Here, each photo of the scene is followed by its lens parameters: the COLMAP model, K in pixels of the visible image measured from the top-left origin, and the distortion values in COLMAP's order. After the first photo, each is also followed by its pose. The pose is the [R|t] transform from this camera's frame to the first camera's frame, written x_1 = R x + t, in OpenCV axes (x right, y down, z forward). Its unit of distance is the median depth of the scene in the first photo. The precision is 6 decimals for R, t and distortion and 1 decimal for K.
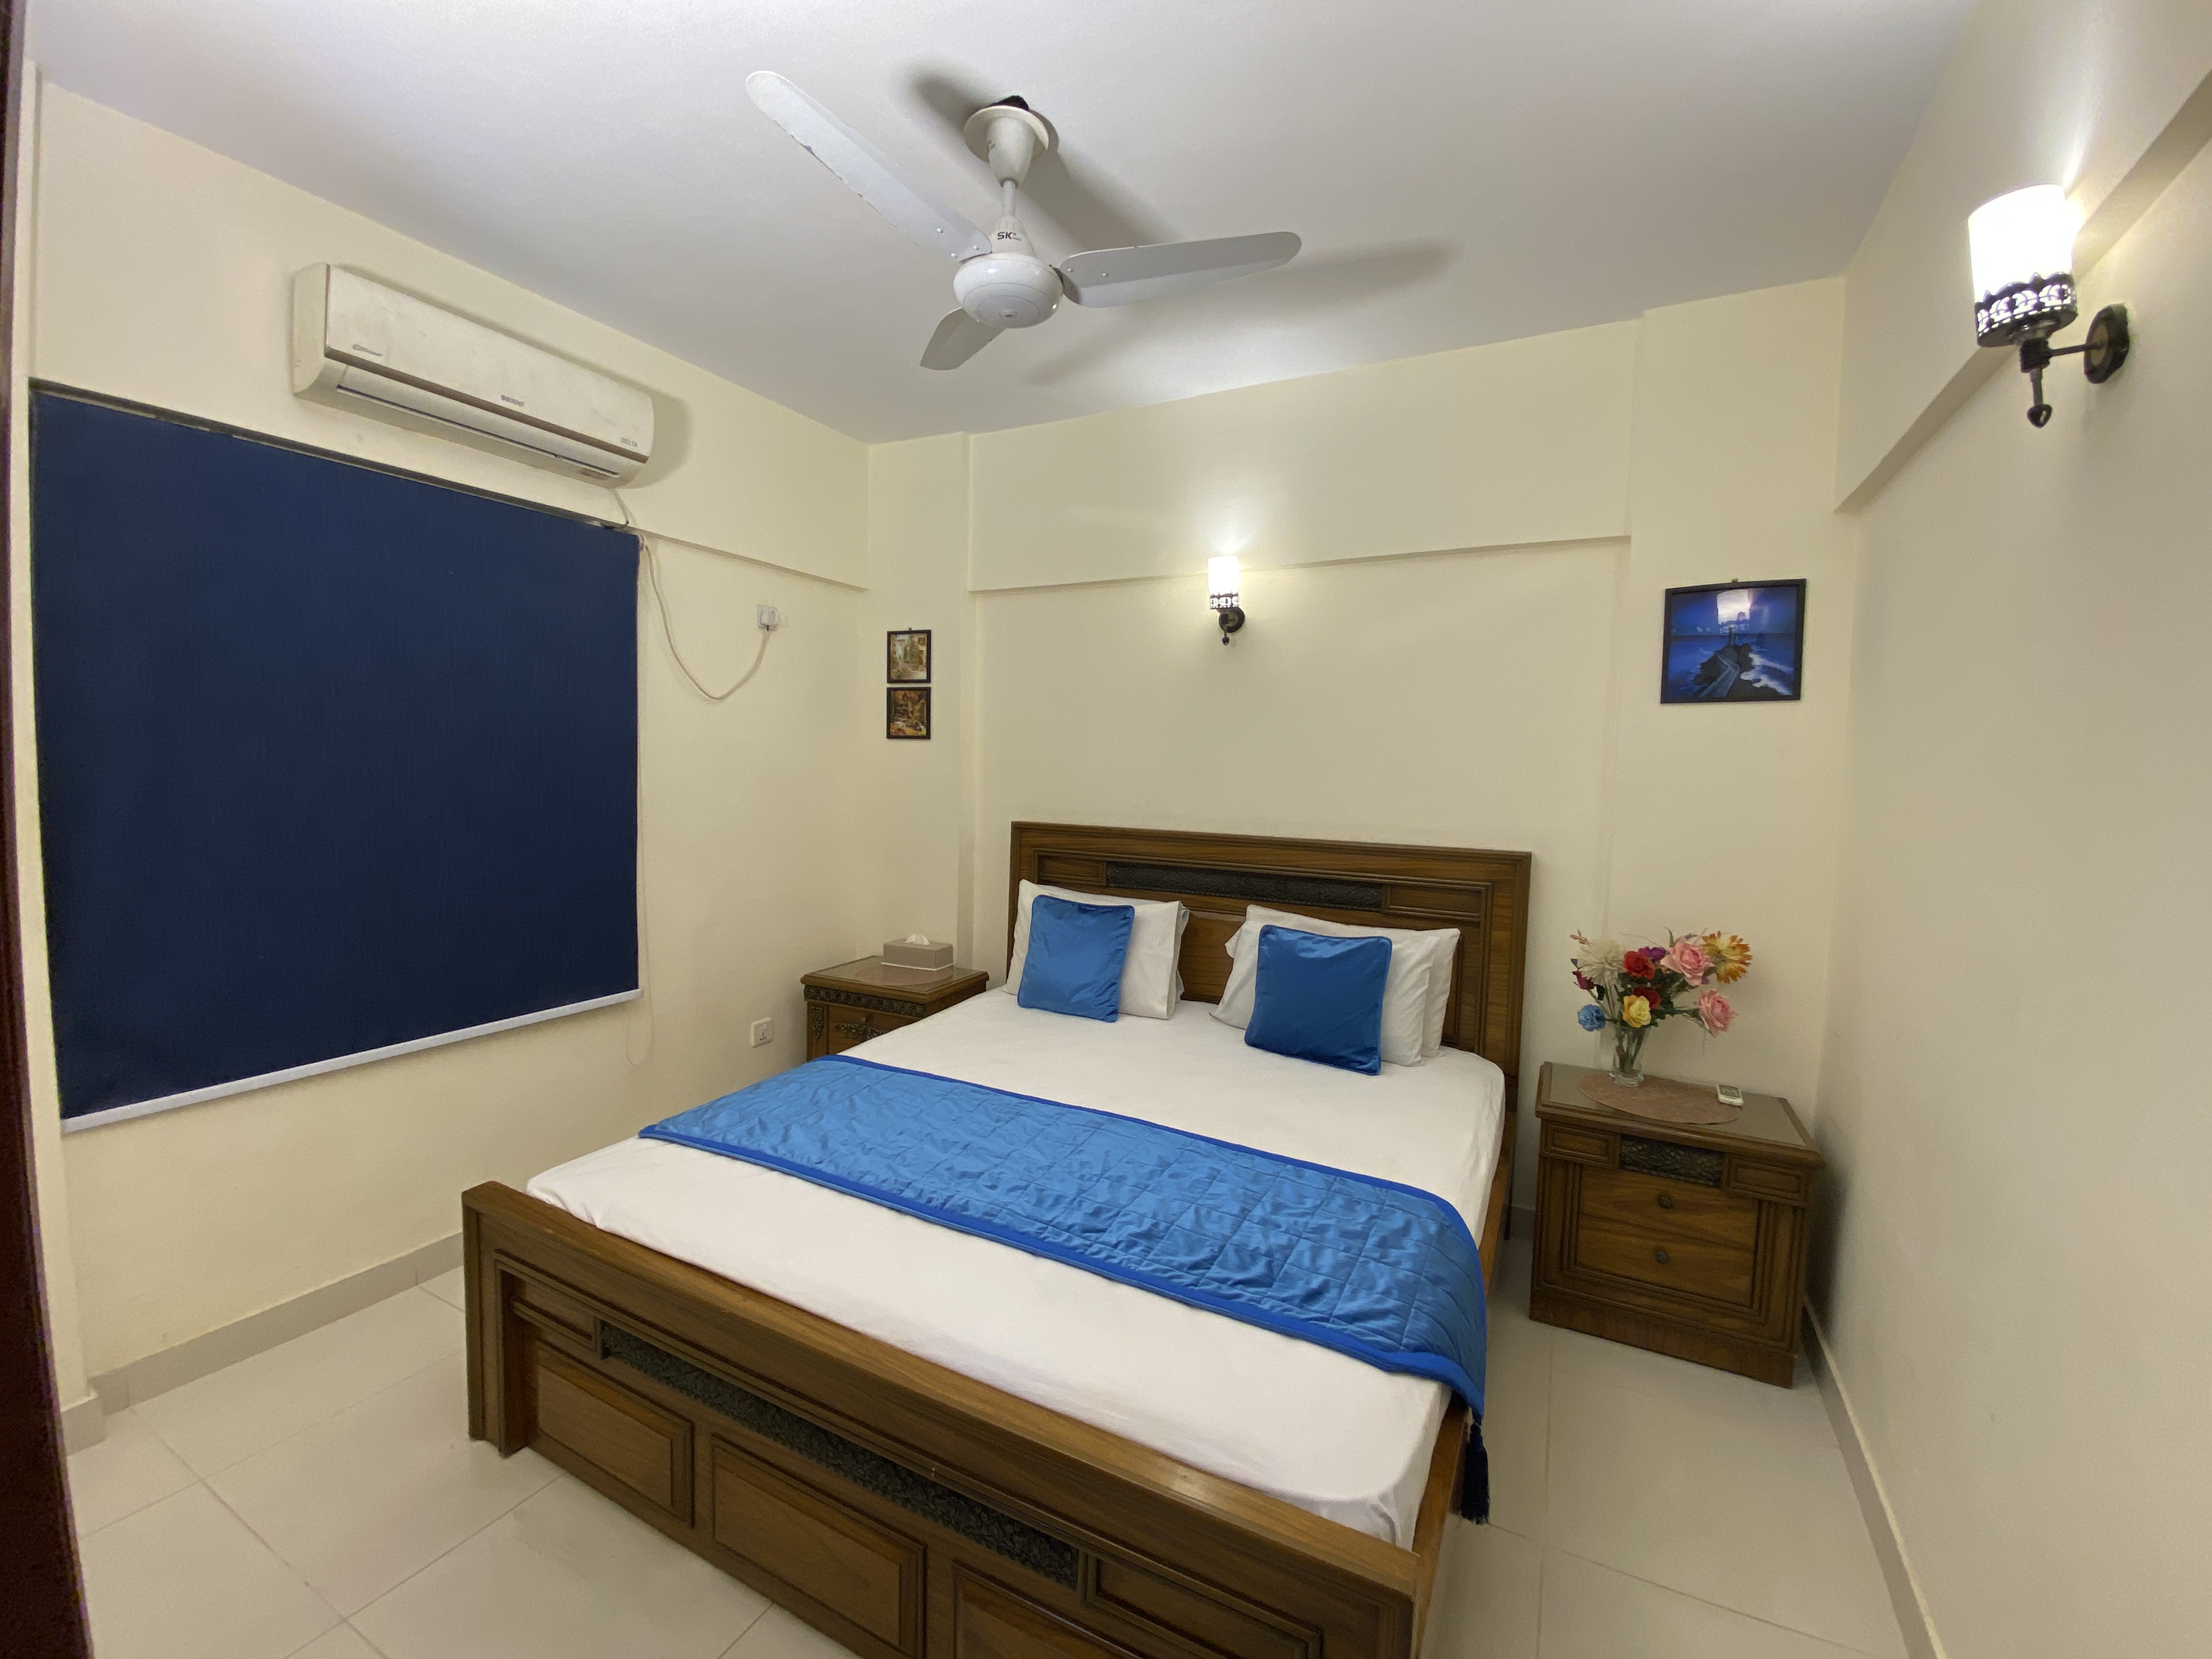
lens RADIAL K [[896.9, 0, 1099.5], [0, 896.9, 830.4], [0, 0, 1]] dist [0.033149, -0.026751]
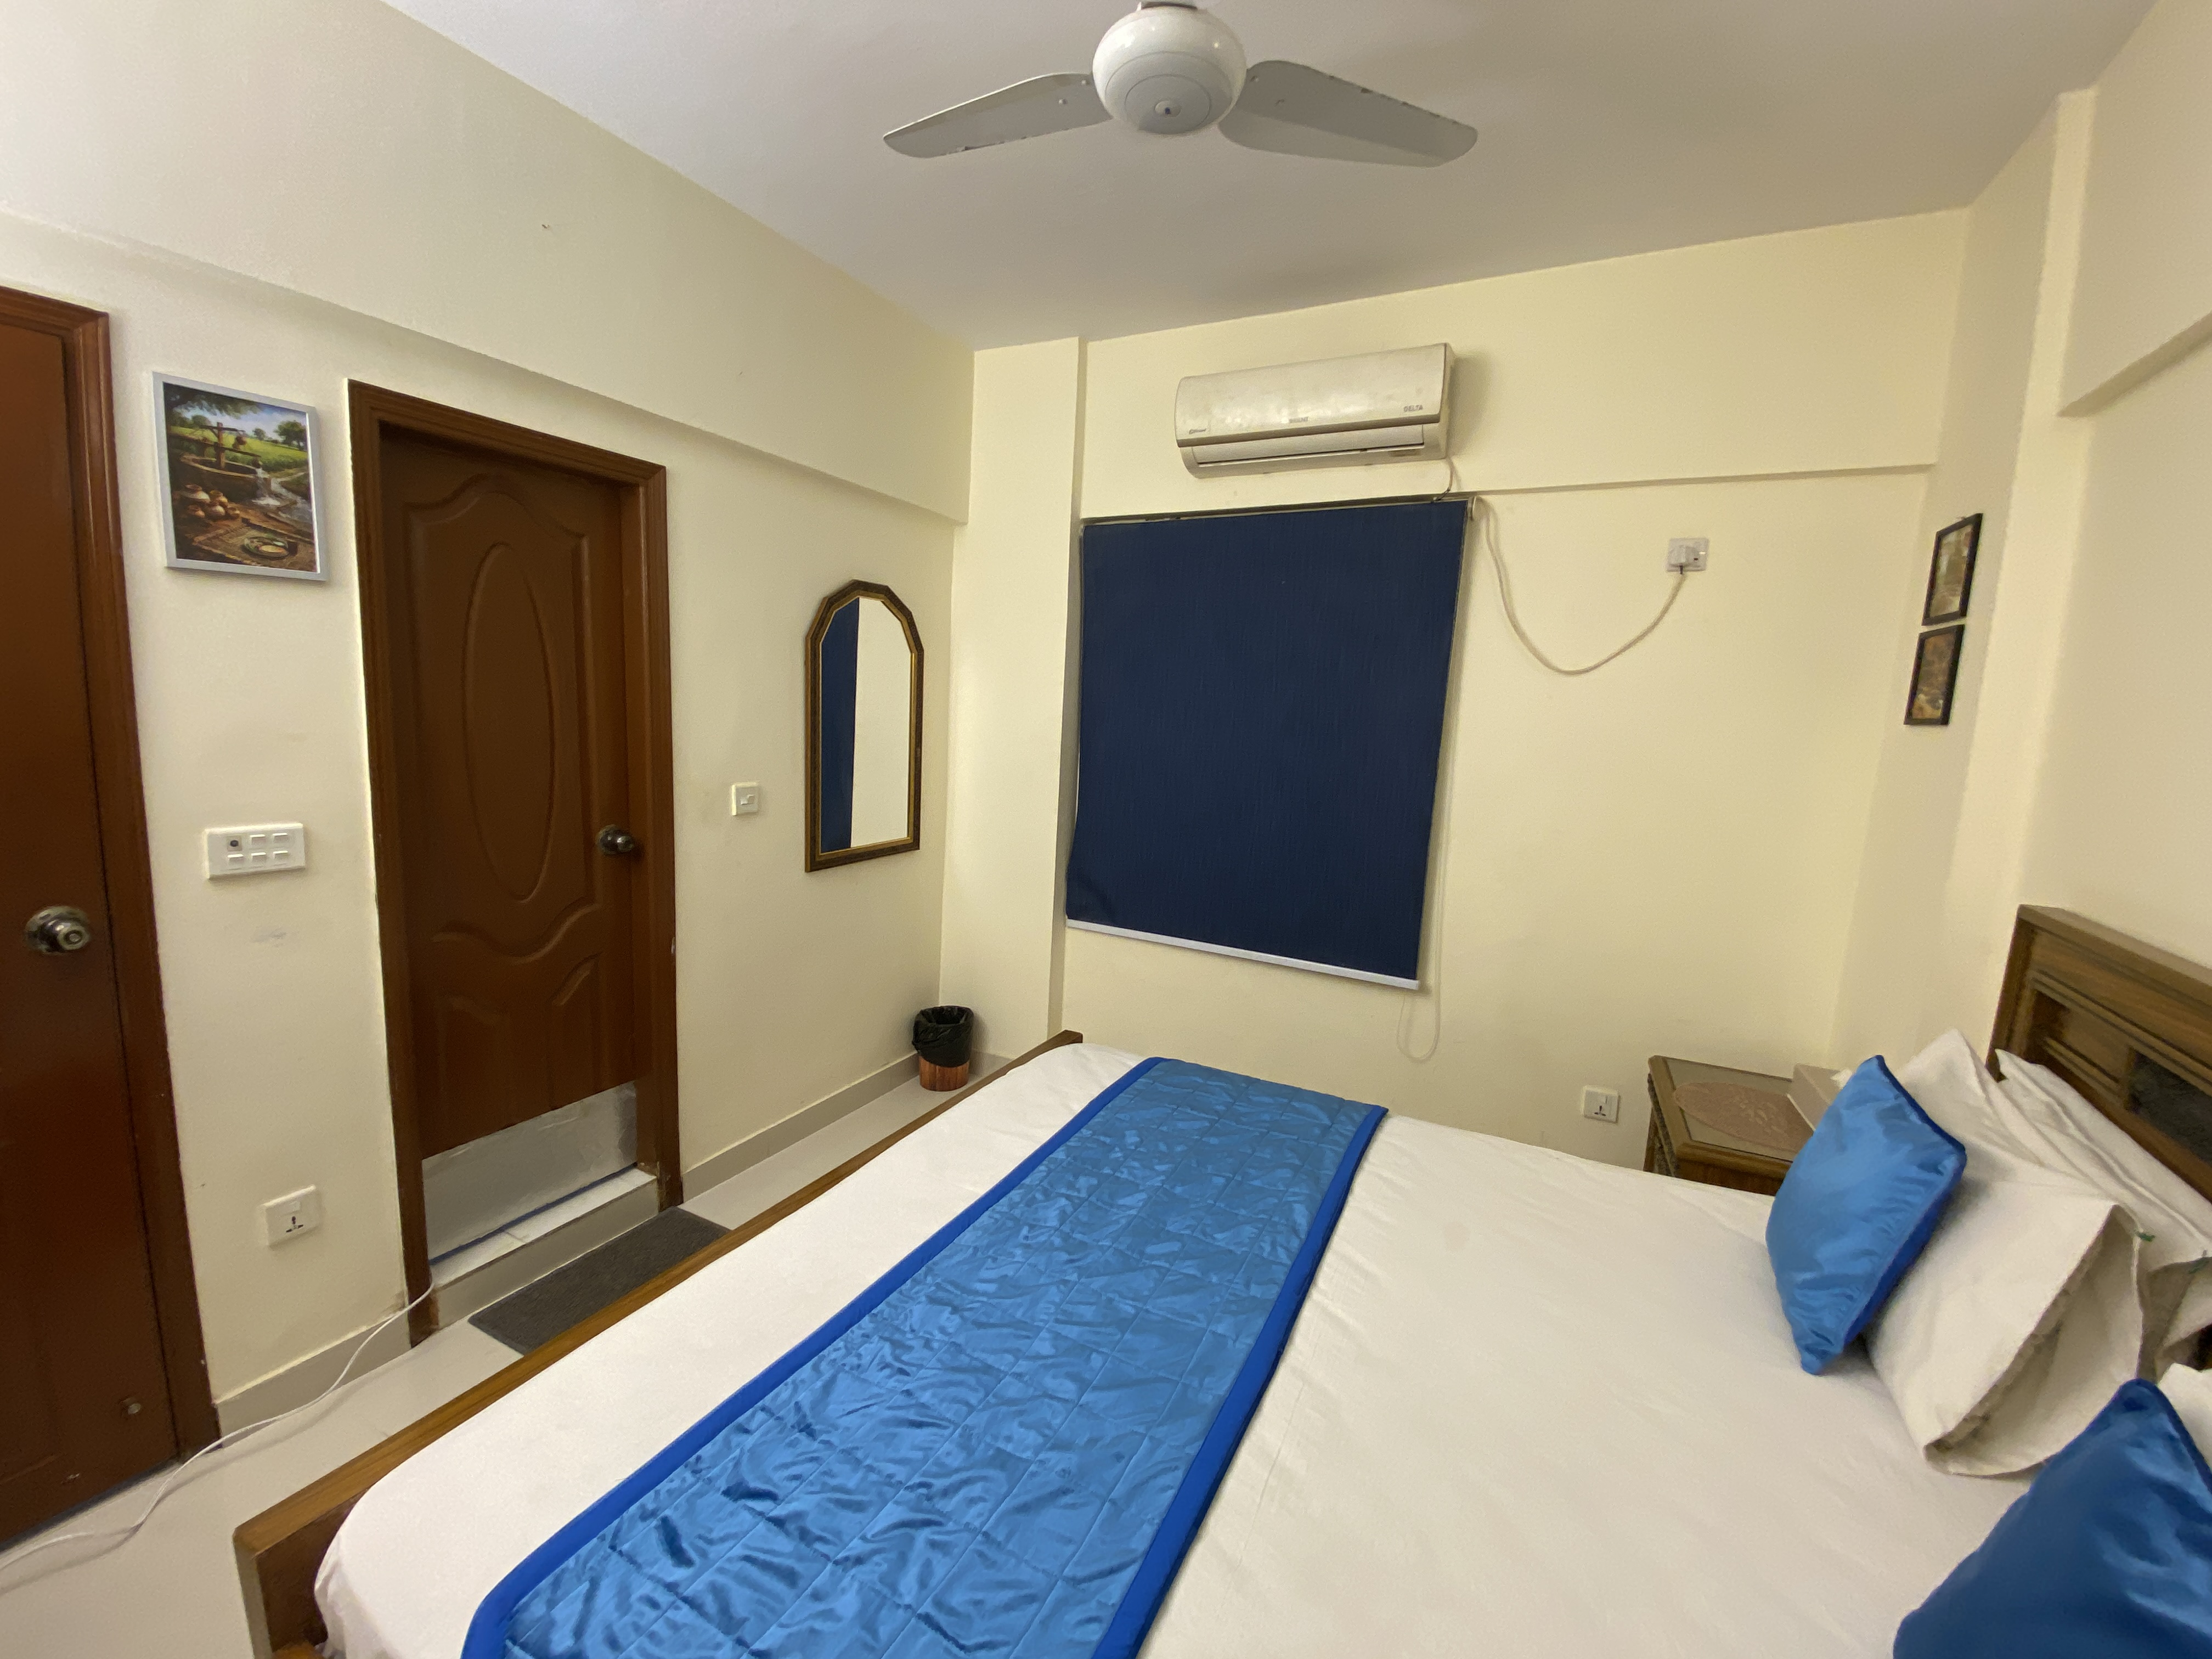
lens RADIAL K [[896.9, 0, 1099.5], [0, 896.9, 830.4], [0, 0, 1]] dist [0.033149, -0.026751]
pose [[0.007140, 0.118089, -0.992977, 0.405819], [-0.118398, 0.986118, 0.116421, -0.051191], [0.992941, 0.116735, 0.021023, 0.593687]]
